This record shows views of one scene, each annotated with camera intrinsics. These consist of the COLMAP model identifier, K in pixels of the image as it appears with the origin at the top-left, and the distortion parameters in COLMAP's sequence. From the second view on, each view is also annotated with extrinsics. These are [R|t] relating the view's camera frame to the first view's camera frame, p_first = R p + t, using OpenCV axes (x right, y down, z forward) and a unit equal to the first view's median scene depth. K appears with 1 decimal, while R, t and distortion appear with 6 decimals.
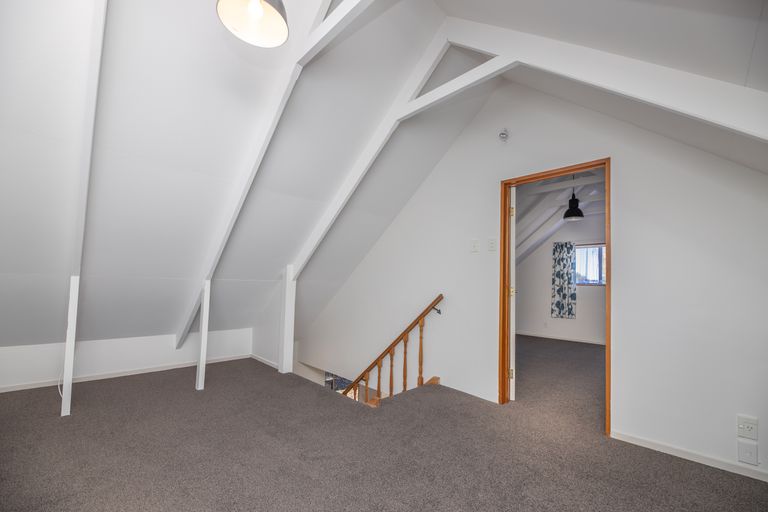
lens RADIAL K [[318.0, 0, 384.3], [0, 318.0, 265.7], [0, 0, 1]] dist [-0.000002, -0.000001]
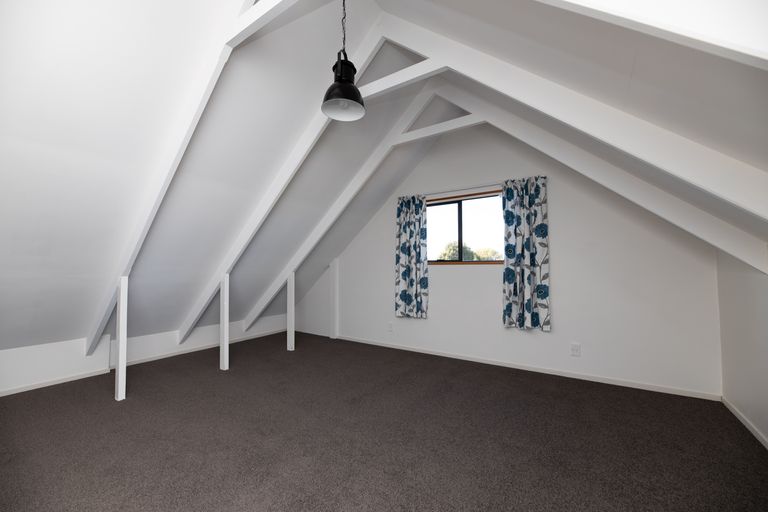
lens RADIAL K [[305.3, 0, 384.0], [0, 305.3, 256.0], [0, 0, 1]] dist [0.000121, 0.000040]
pose [[0.985155, -0.028127, 0.169347, 0.402373], [0.027224, 0.999600, 0.007651, 0.037401], [-0.169494, -0.002927, 0.985527, 0.407306]]
